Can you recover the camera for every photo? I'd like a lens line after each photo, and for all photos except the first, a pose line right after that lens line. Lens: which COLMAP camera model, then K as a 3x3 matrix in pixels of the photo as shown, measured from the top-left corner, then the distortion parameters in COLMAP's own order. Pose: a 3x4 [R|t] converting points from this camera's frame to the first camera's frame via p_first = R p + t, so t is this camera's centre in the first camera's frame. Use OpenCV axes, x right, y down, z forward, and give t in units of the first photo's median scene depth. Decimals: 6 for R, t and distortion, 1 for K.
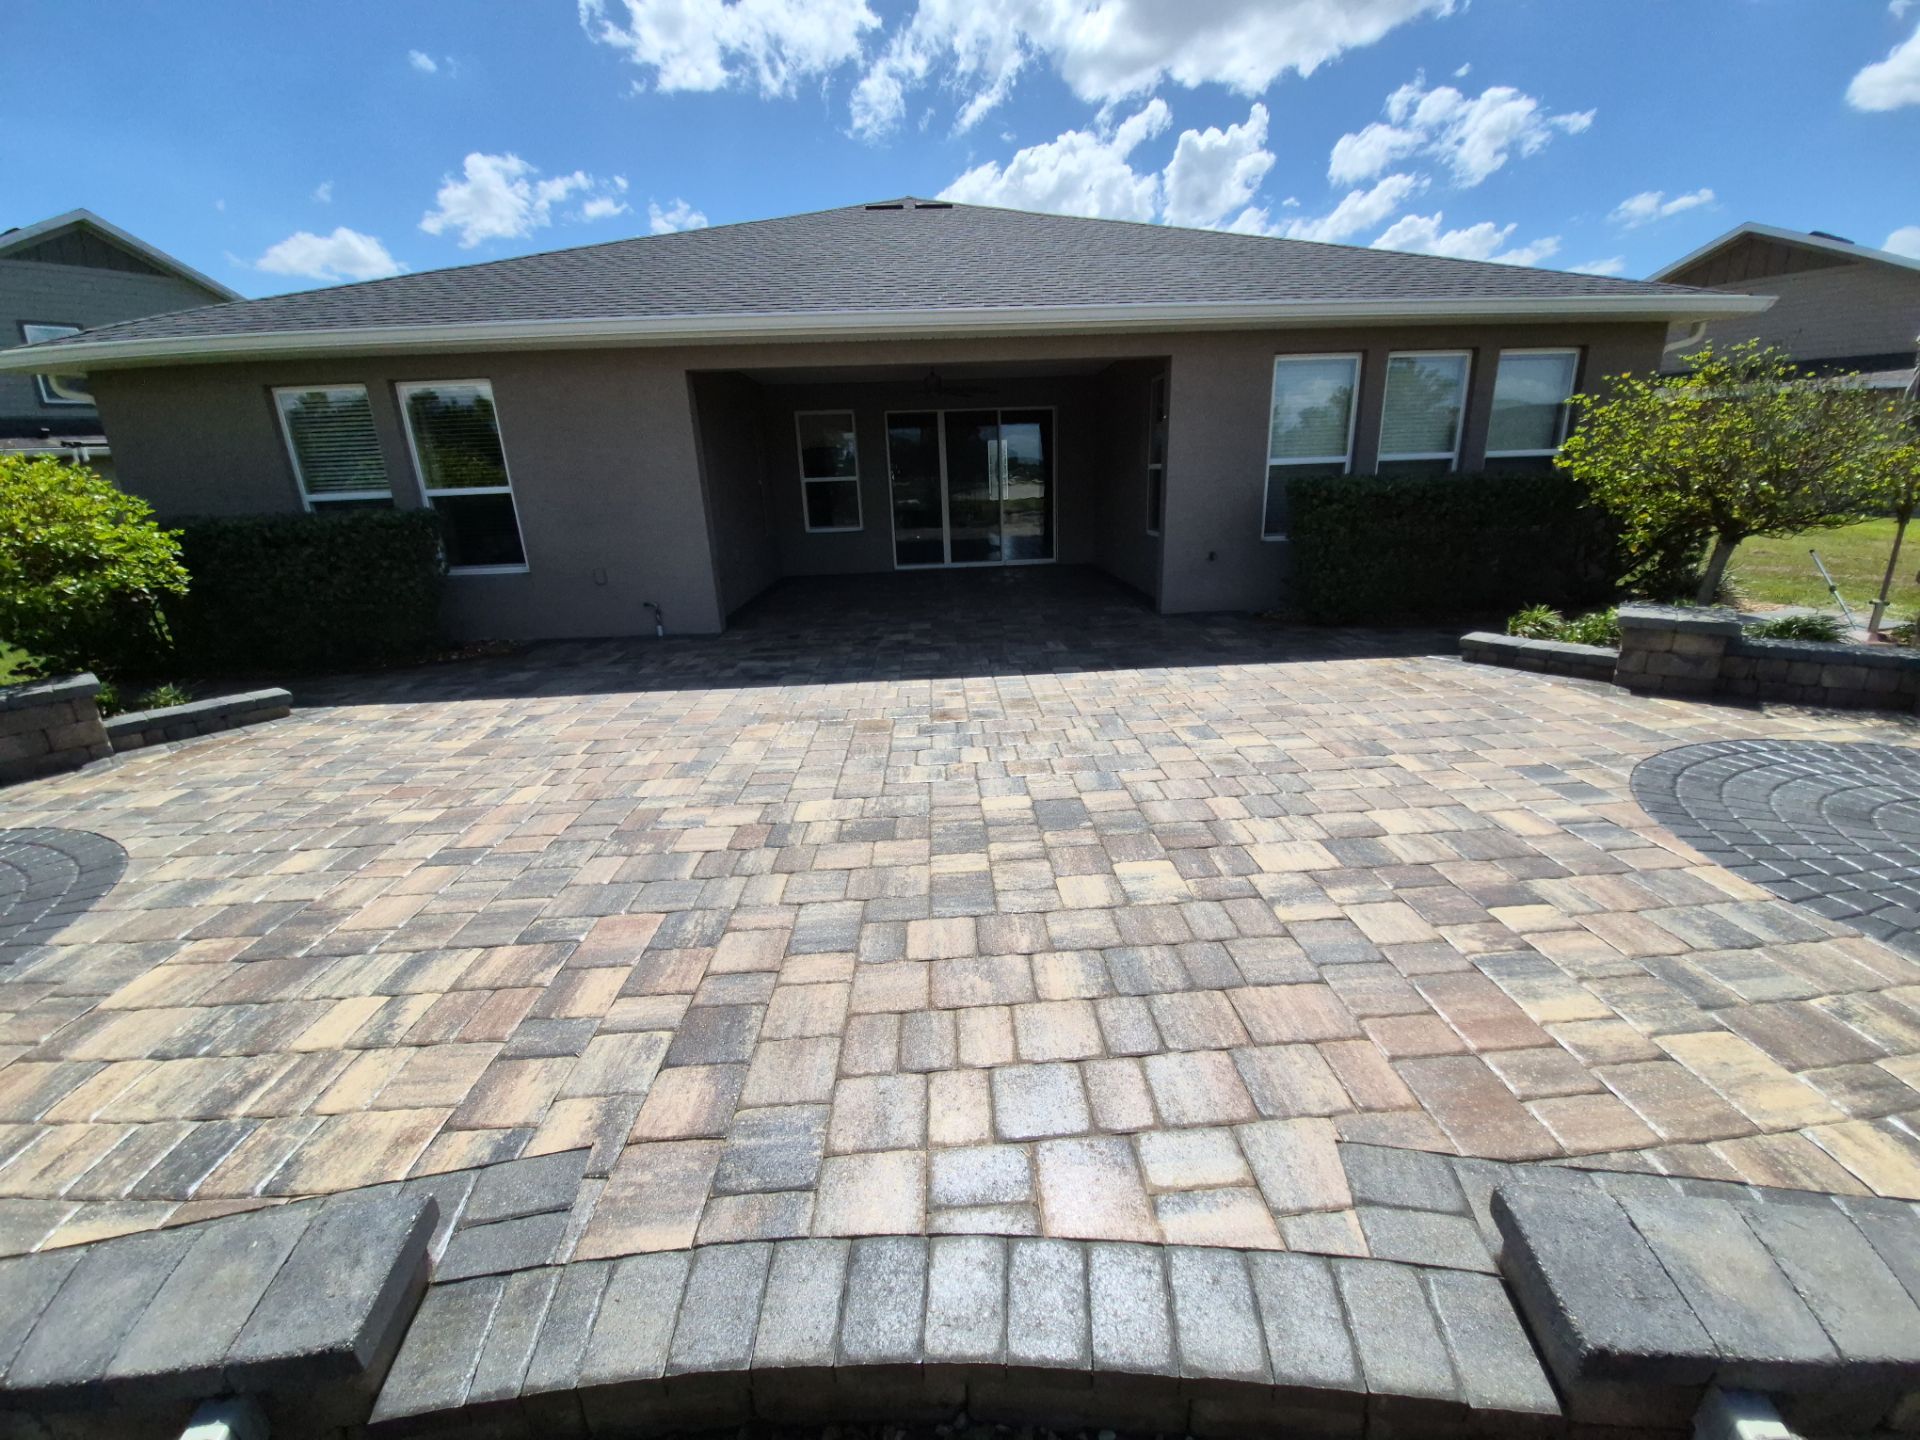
lens RADIAL K [[745.4, 0, 970.5], [0, 745.4, 713.9], [0, 0, 1]] dist [0.007607, -0.011729]
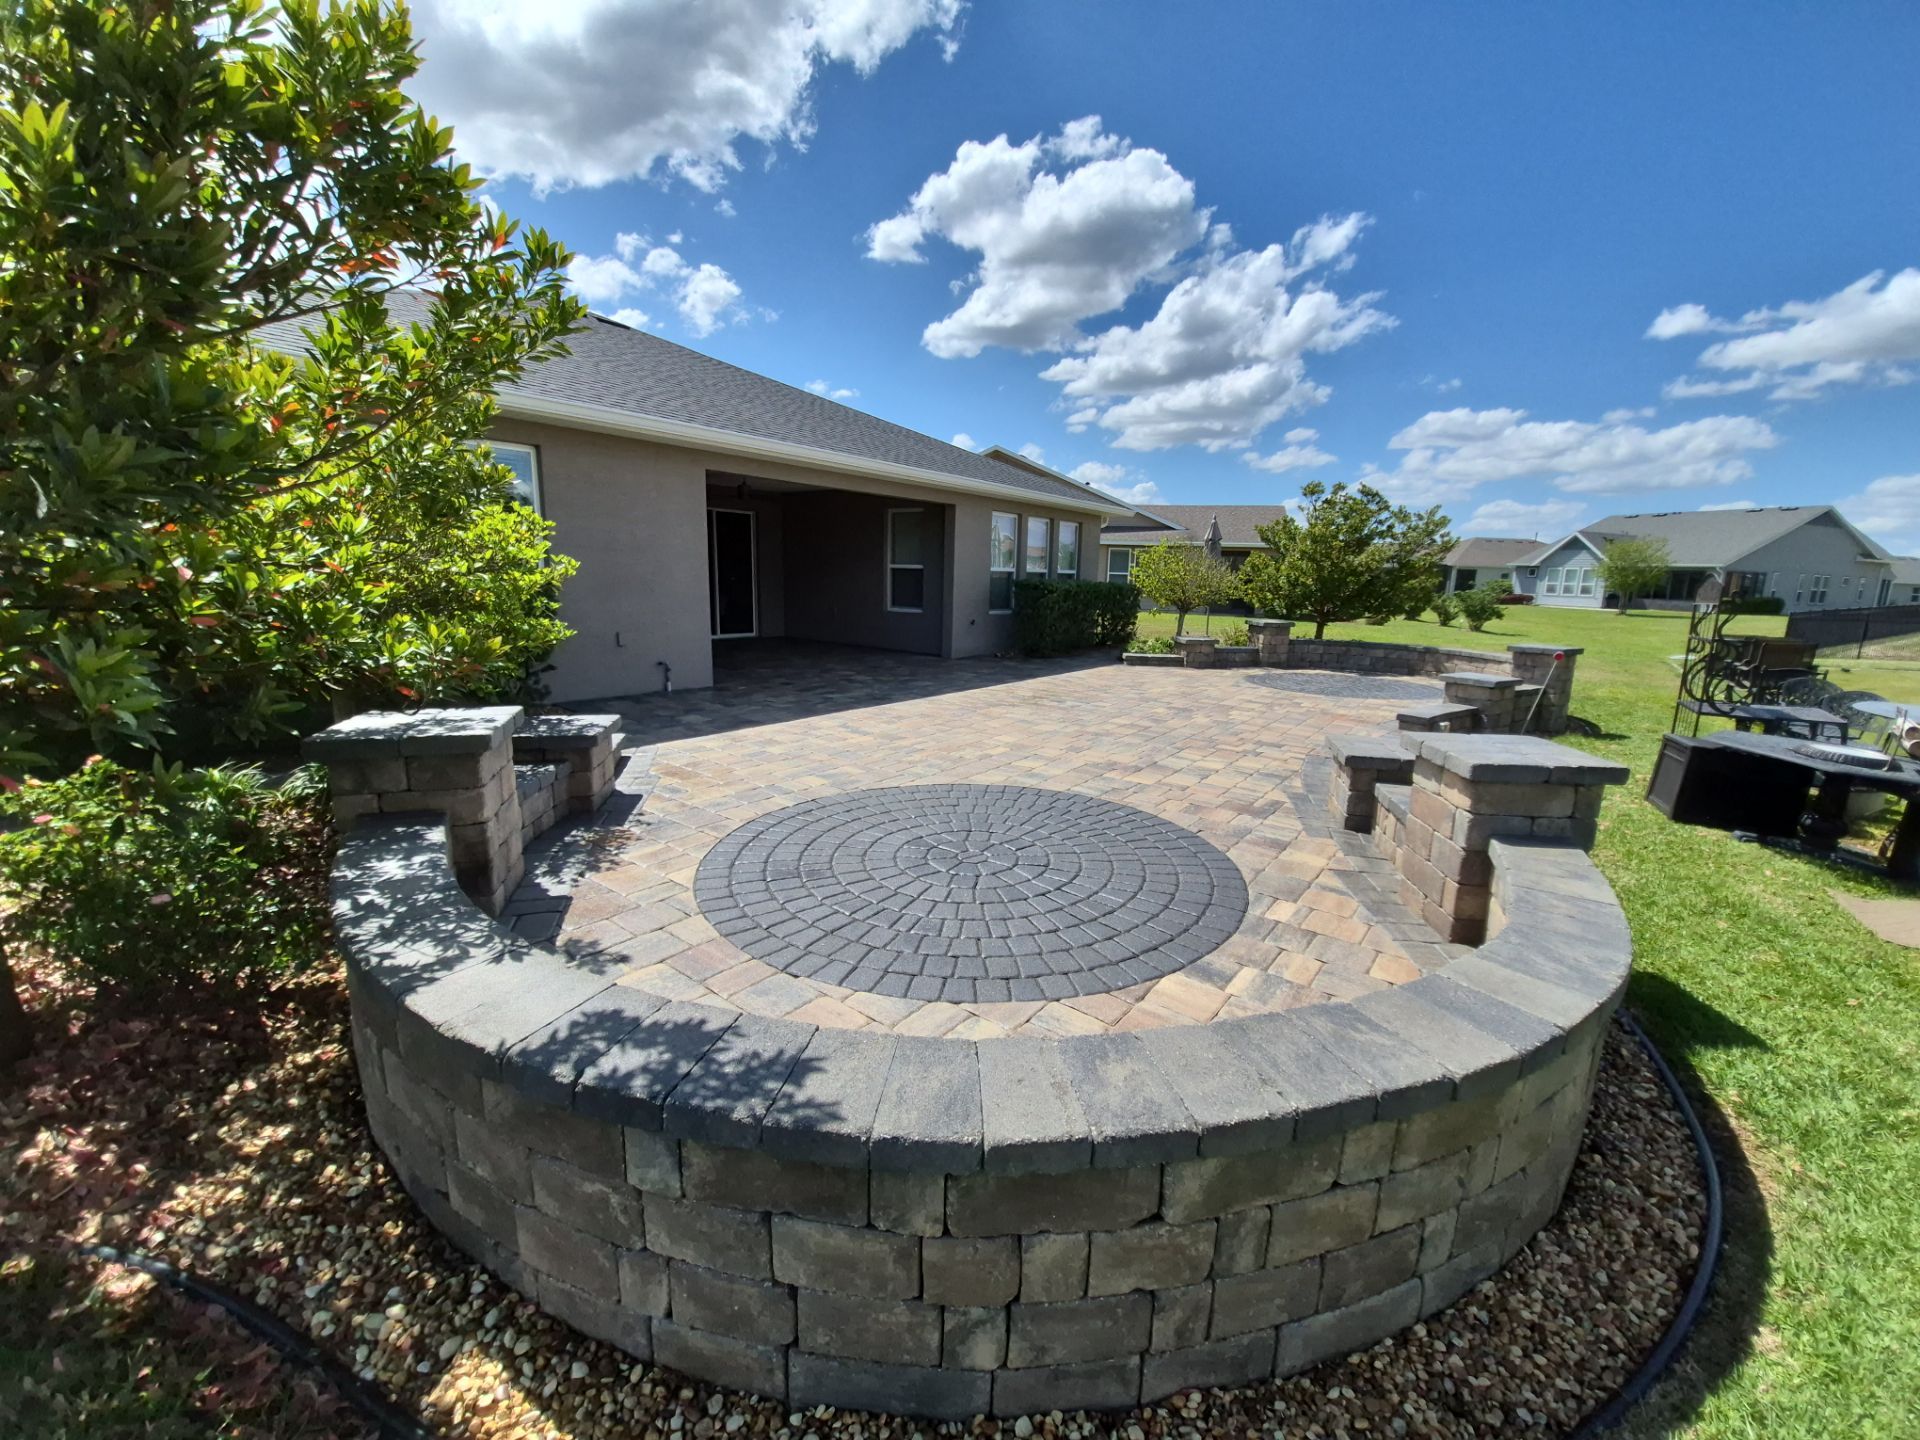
lens RADIAL K [[768.6, 0, 960.0], [0, 768.6, 720.0], [0, 0, 1]] dist [-0.000309, -0.000063]
pose [[0.644194, -0.092746, 0.759218, -0.839748], [0.181738, 0.982754, -0.034151, 0.045072], [-0.742957, 0.159979, 0.649940, -0.041147]]
